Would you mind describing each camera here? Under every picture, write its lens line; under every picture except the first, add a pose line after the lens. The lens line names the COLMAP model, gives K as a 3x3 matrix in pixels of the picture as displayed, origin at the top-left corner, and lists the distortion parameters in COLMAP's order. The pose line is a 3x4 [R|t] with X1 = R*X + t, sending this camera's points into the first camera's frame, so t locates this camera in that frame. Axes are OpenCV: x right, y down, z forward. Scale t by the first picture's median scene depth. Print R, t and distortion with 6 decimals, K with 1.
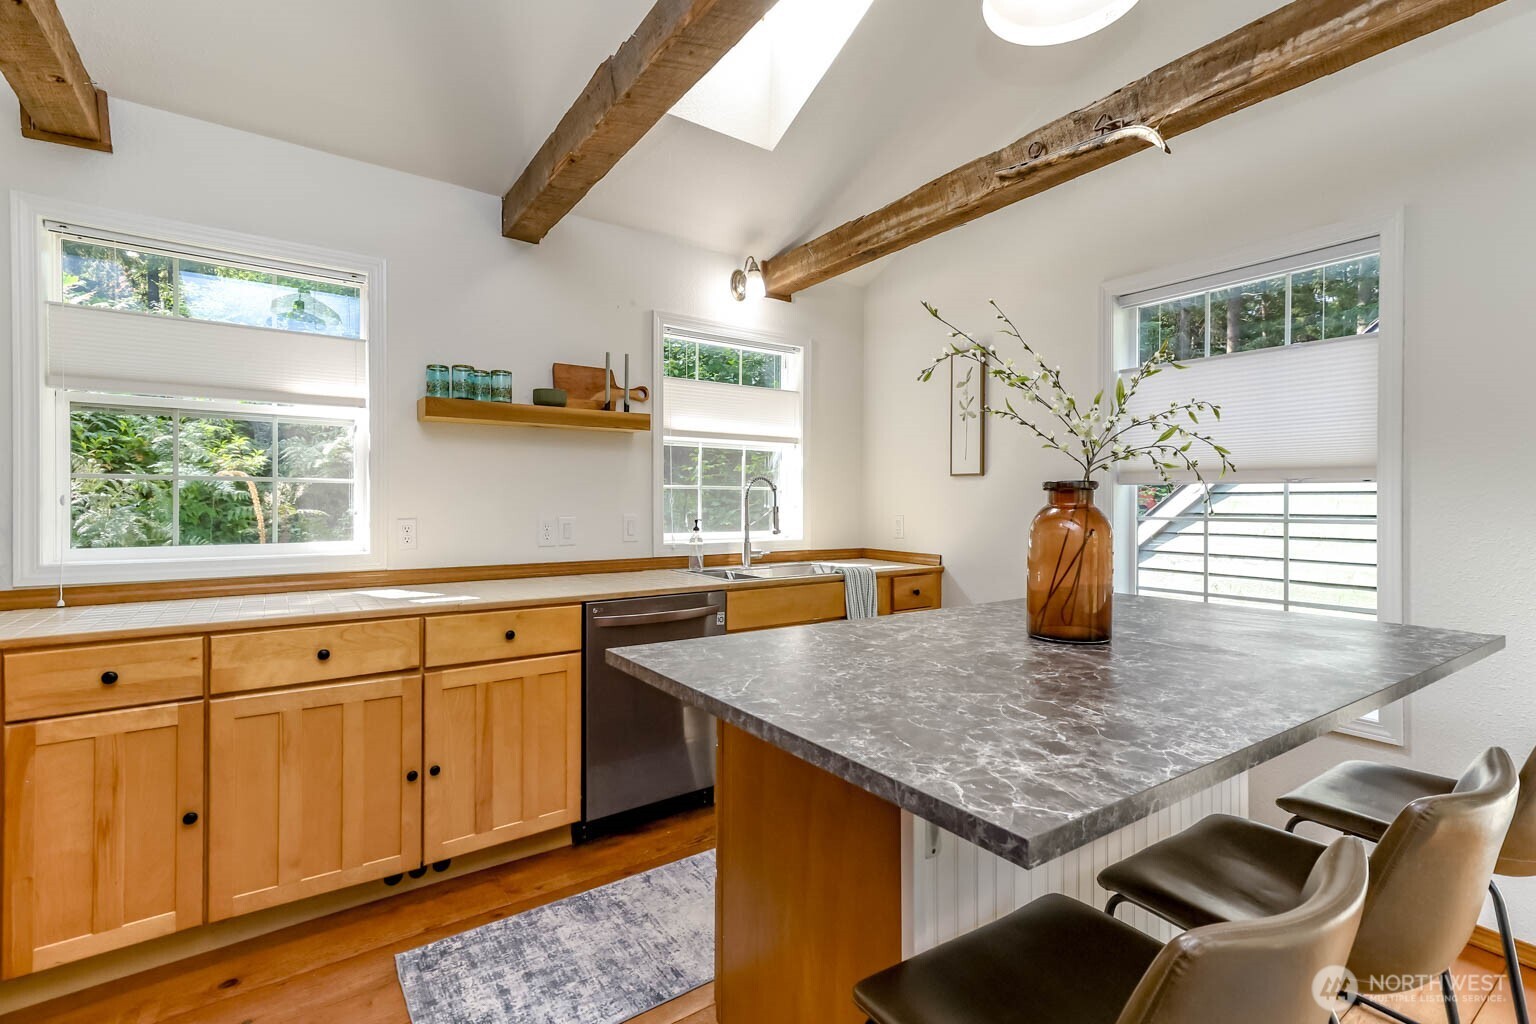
lens RADIAL K [[669.0, 0, 766.0], [0, 669.0, 499.5], [0, 0, 1]] dist [0.001285, 0.000249]
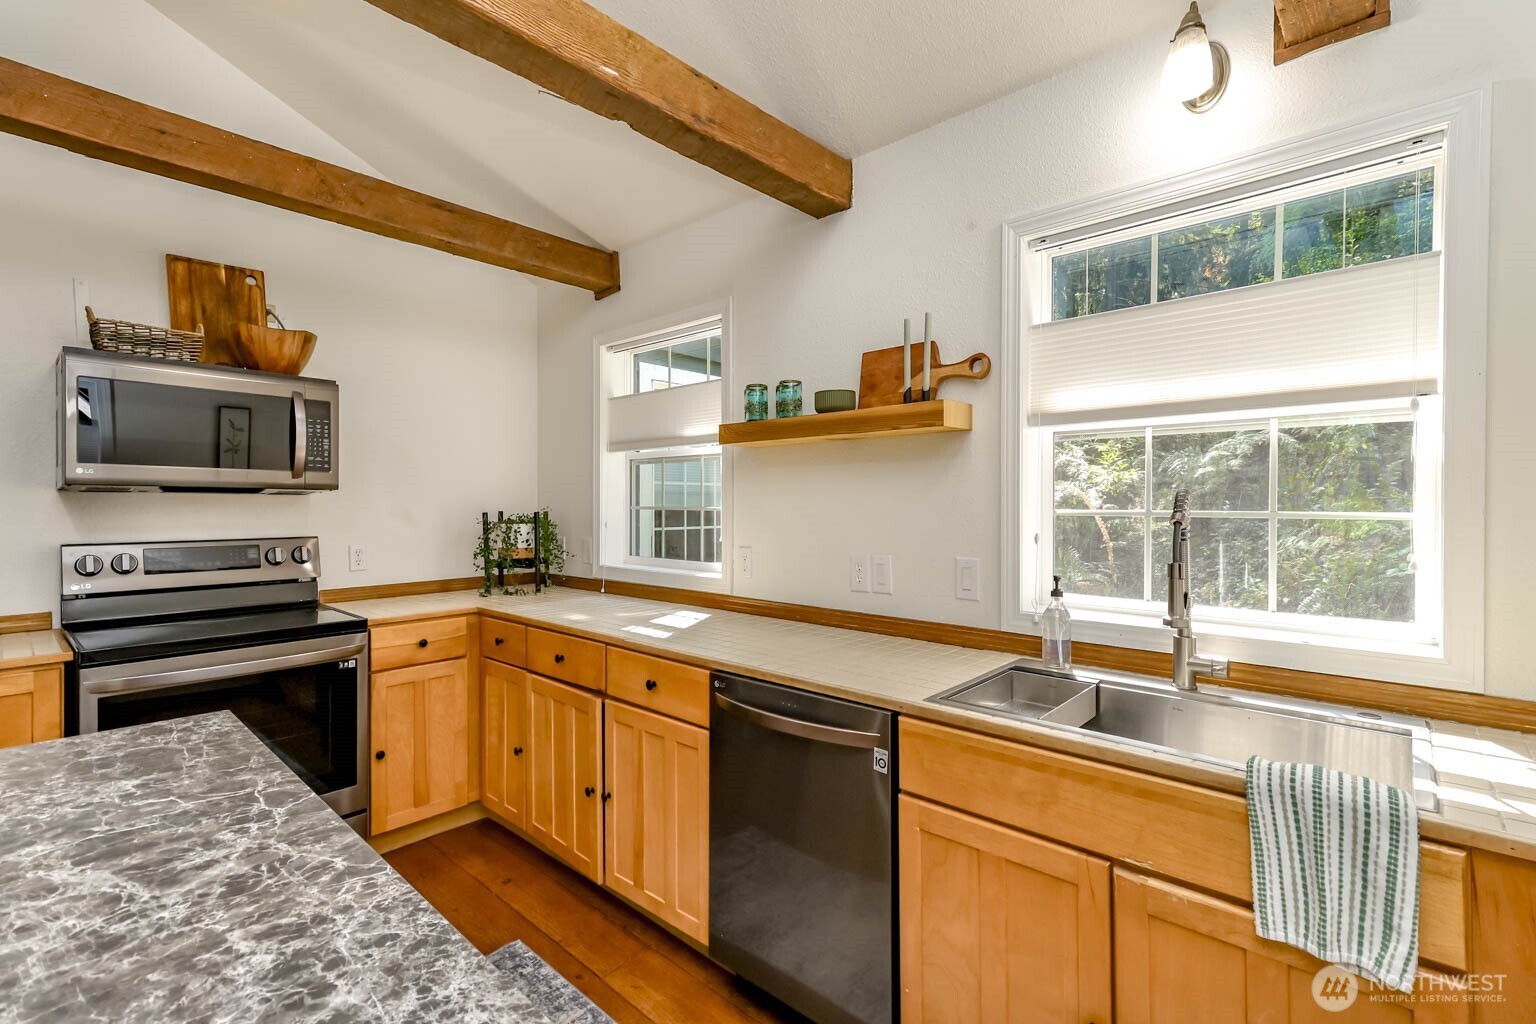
lens RADIAL K [[698.4, 0, 761.9], [0, 698.4, 509.3], [0, 0, 1]] dist [0.015030, 0.000573]
pose [[0.230845, 0.005438, -0.972975, 0.785409], [-0.001928, 0.999985, 0.005132, -0.054464], [0.972989, 0.000692, 0.230852, 1.293902]]
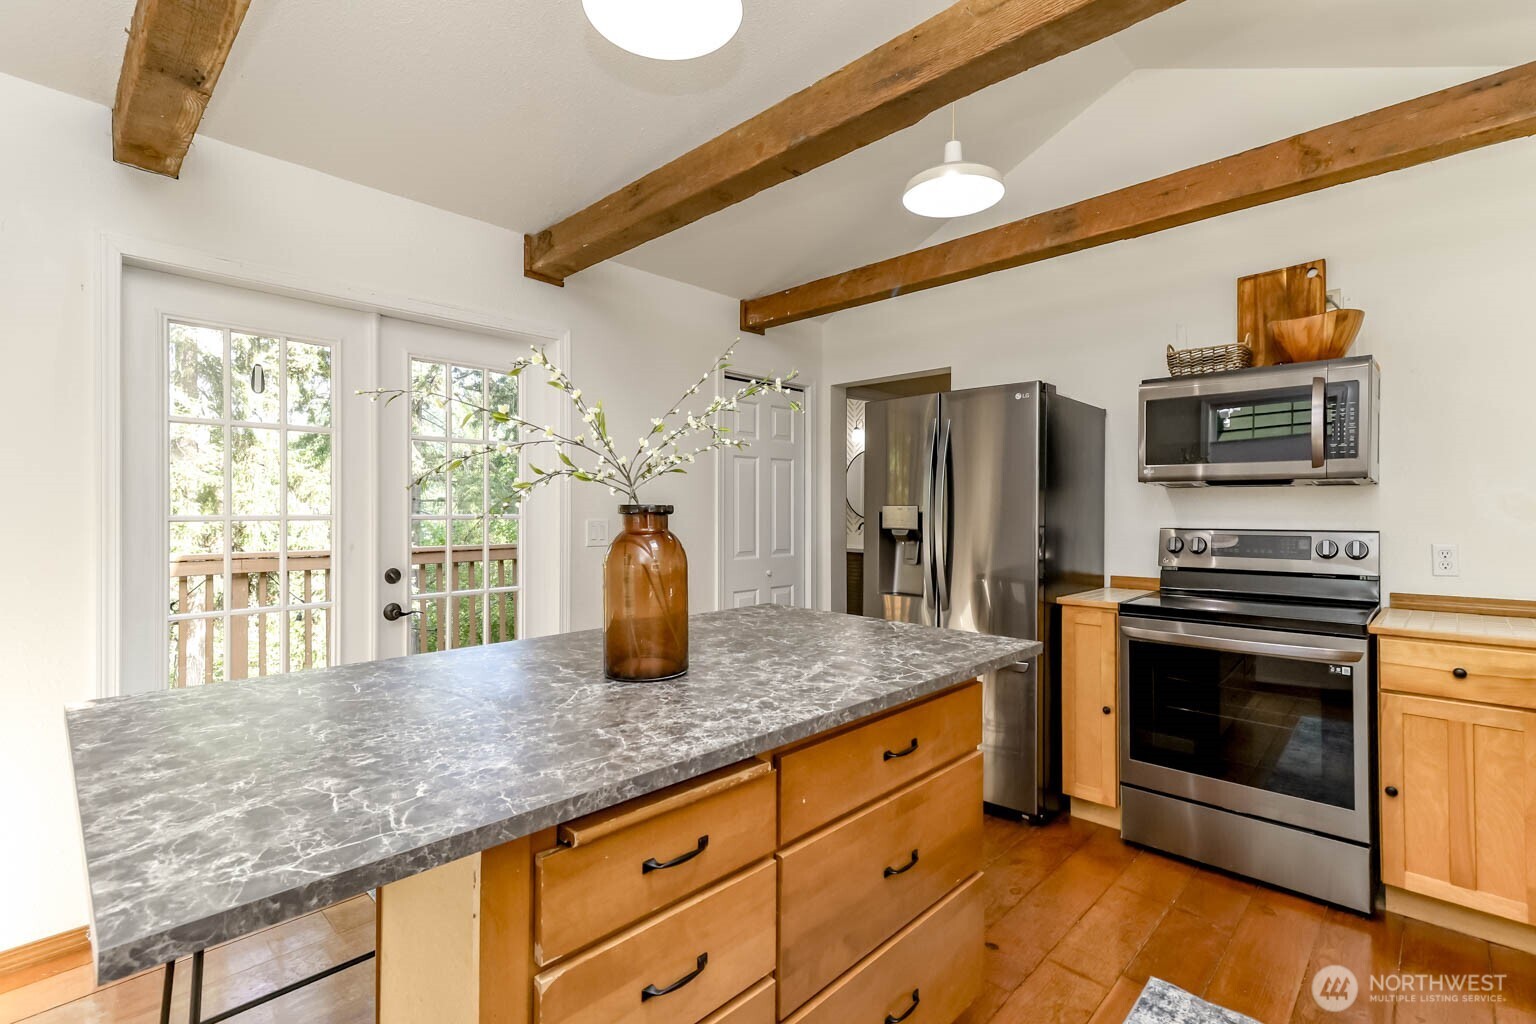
lens RADIAL K [[711.2, 0, 788.3], [0, 711.2, 510.3], [0, 0, 1]] dist [0.017727, 0.000295]
pose [[-0.976833, -0.003121, -0.213980, 0.441265], [-0.003780, 0.999989, 0.002671, -0.019774], [0.213969, 0.003418, -0.976834, 1.934425]]
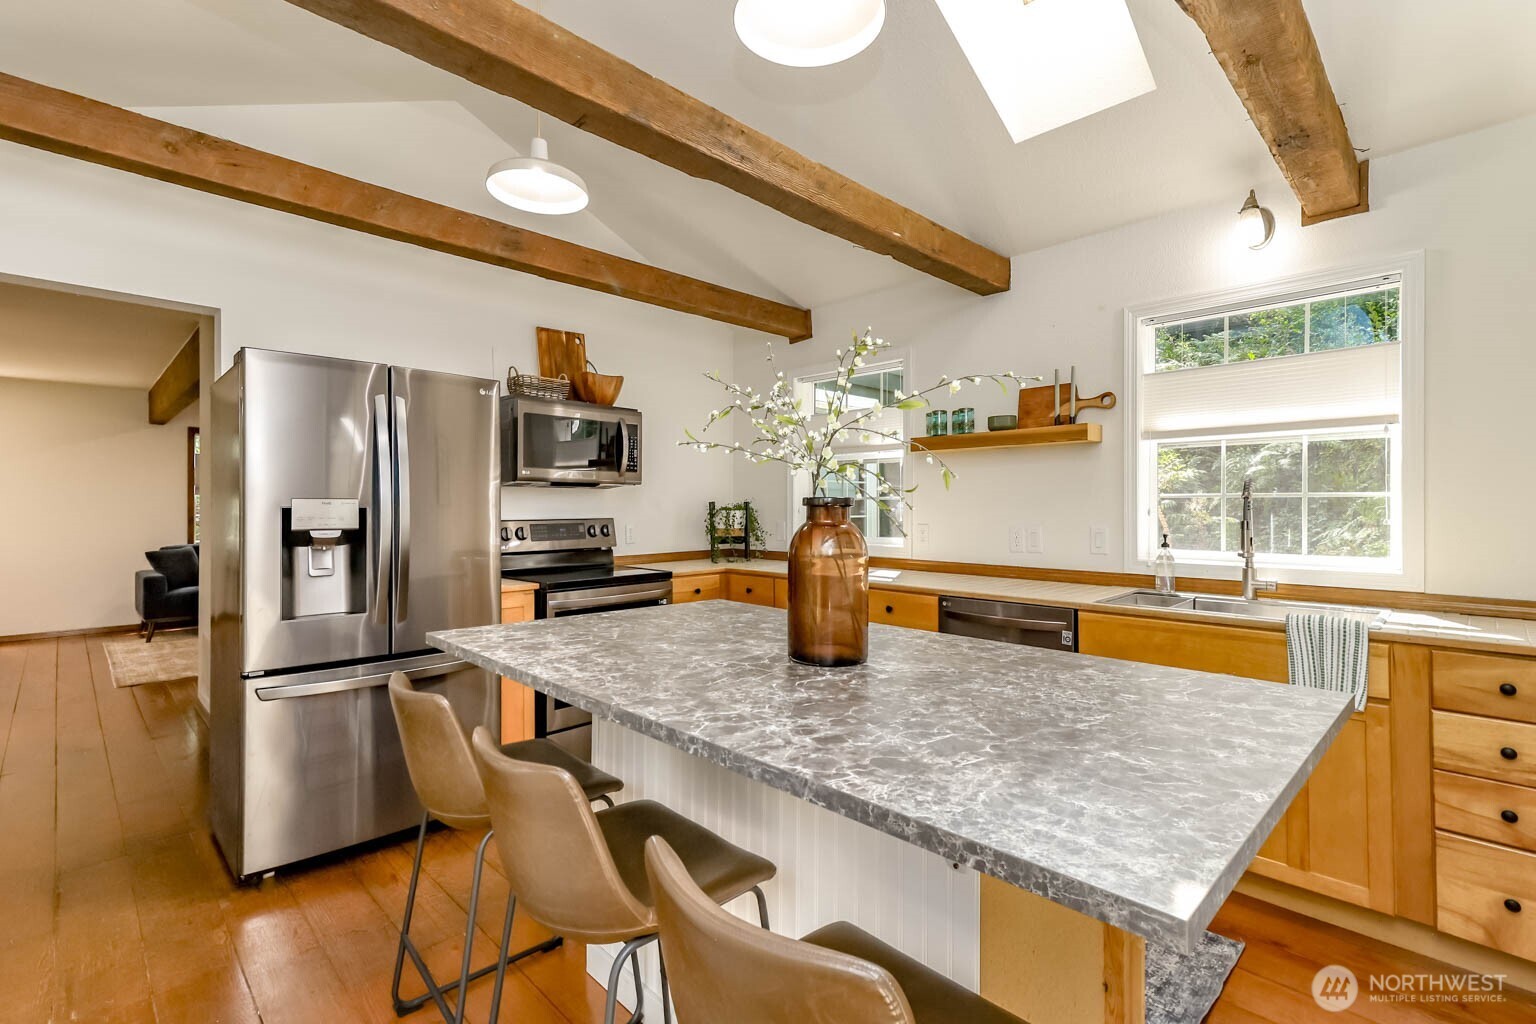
lens RADIAL K [[715.2, 0, 754.6], [0, 715.2, 508.3], [0, 0, 1]] dist [0.012362, -0.000607]
pose [[0.188444, -0.000136, -0.982084, 1.436473], [0.000480, 1.000000, -0.000047, -0.007858], [0.982084, -0.000463, 0.188444, 0.604025]]
